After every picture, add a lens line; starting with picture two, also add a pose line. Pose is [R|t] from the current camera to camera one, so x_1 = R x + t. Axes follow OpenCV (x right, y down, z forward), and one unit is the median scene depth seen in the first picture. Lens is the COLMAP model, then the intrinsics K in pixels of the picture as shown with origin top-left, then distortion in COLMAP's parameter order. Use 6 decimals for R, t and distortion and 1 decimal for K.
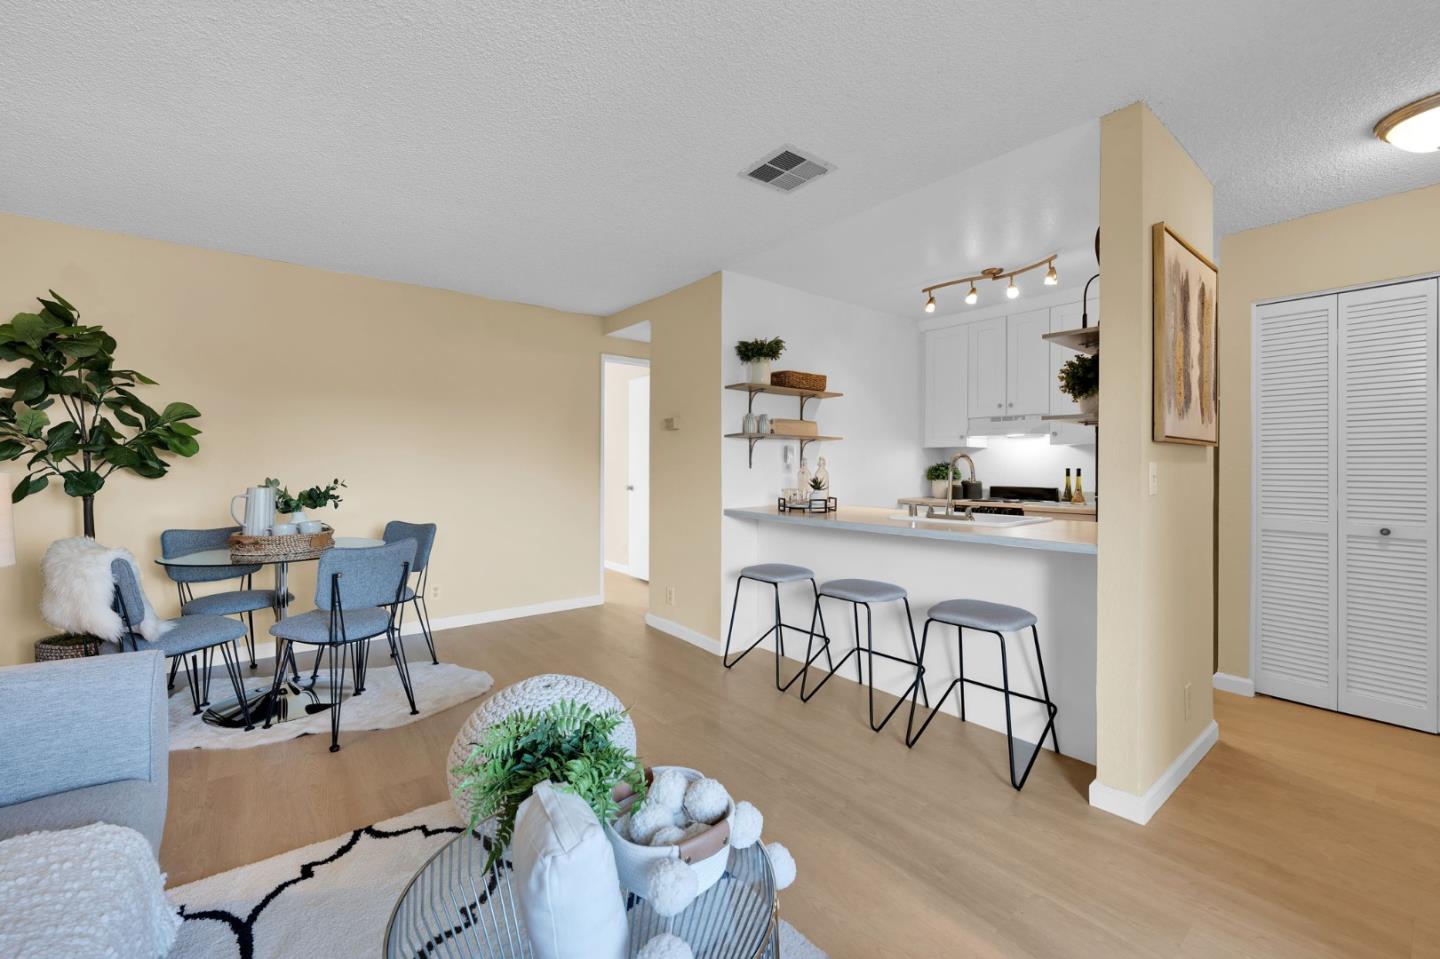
lens RADIAL K [[581.8, 0, 715.6], [0, 581.8, 467.7], [0, 0, 1]] dist [0.000795, 0.000033]
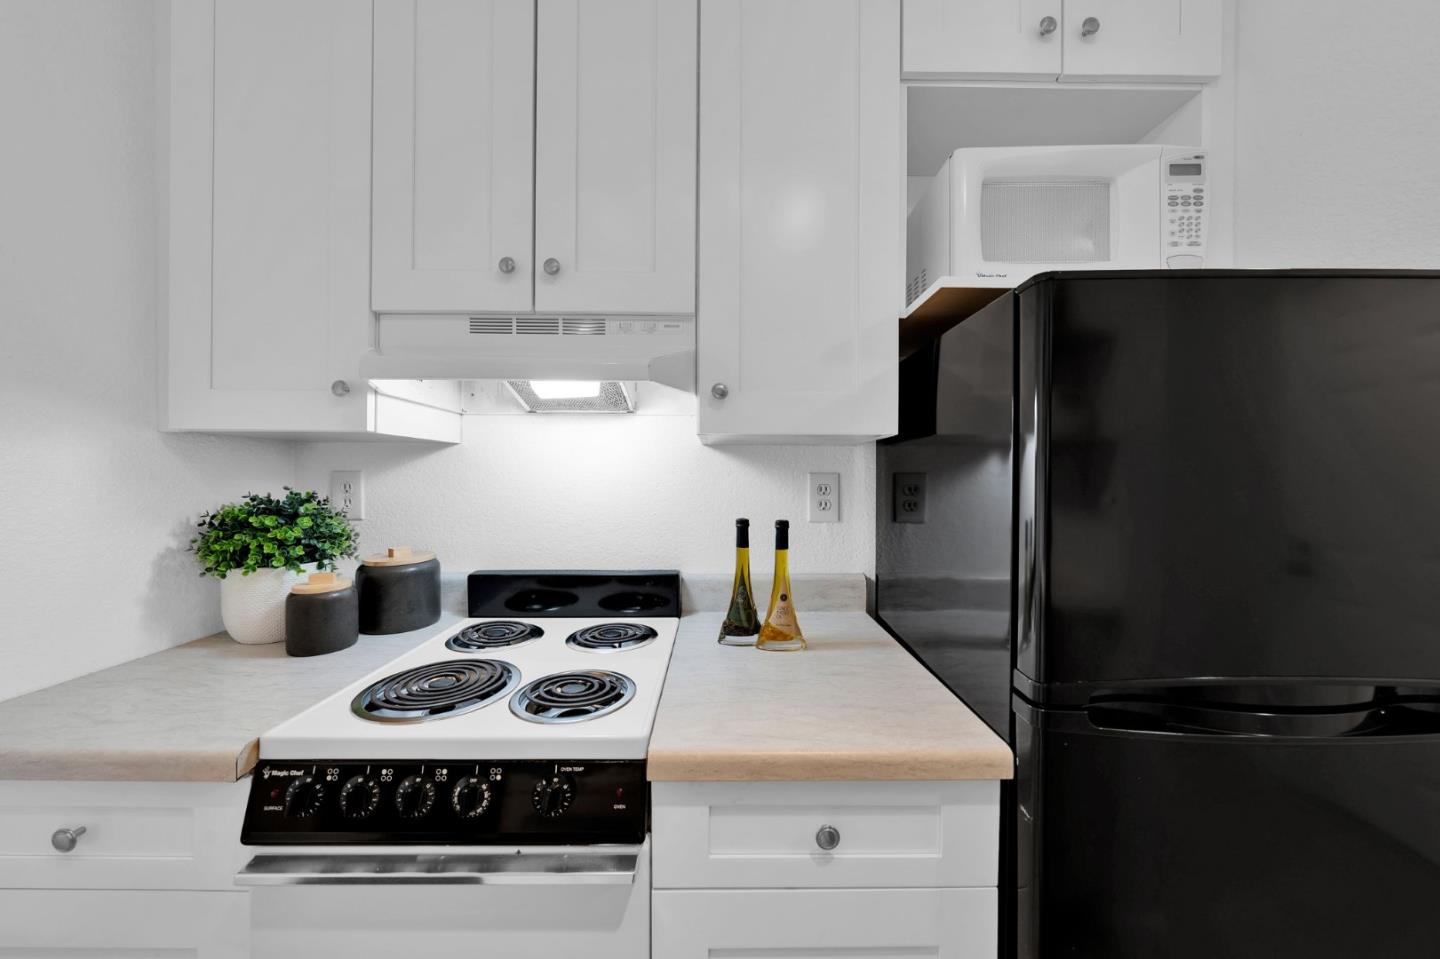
lens RADIAL K [[488.1, 0, 727.9], [0, 488.1, 475.4], [0, 0, 1]] dist [-0.001767, -0.000097]
pose [[0.604100, -0.004524, 0.796896, 0.458291], [-0.000475, 0.999982, 0.006037, -0.024532], [-0.796909, -0.004025, 0.604086, 0.965169]]
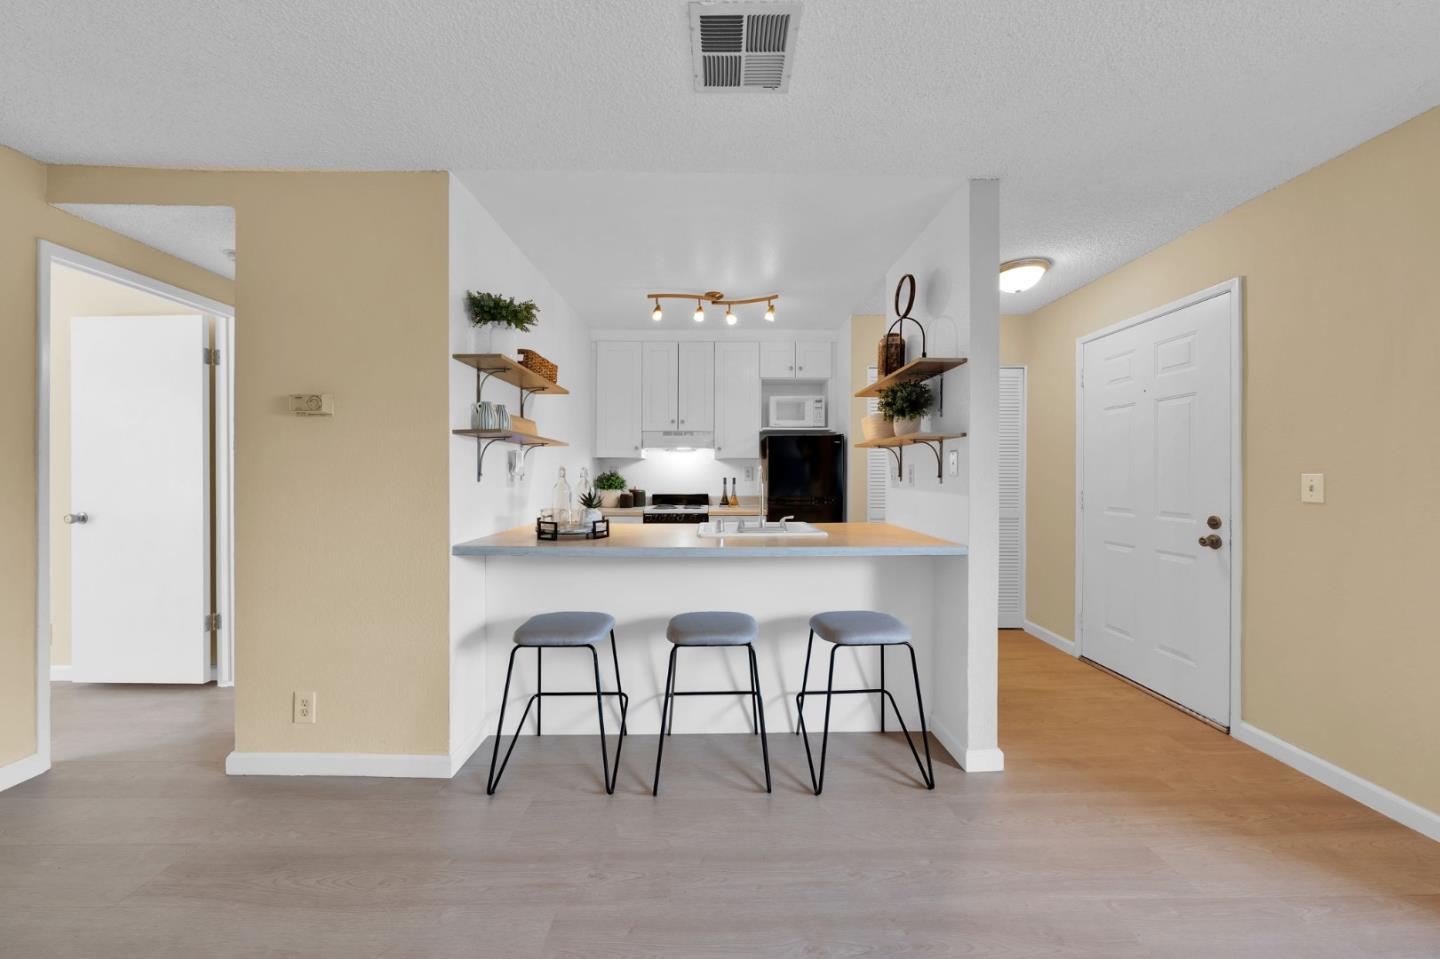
lens RADIAL K [[488.1, 0, 727.9], [0, 488.1, 475.4], [0, 0, 1]] dist [-0.001767, -0.000097]
pose [[0.612431, -0.003312, 0.790517, -0.218192], [0.003343, 0.999993, 0.001601, -0.005927], [-0.790517, 0.001662, 0.612438, 0.418123]]
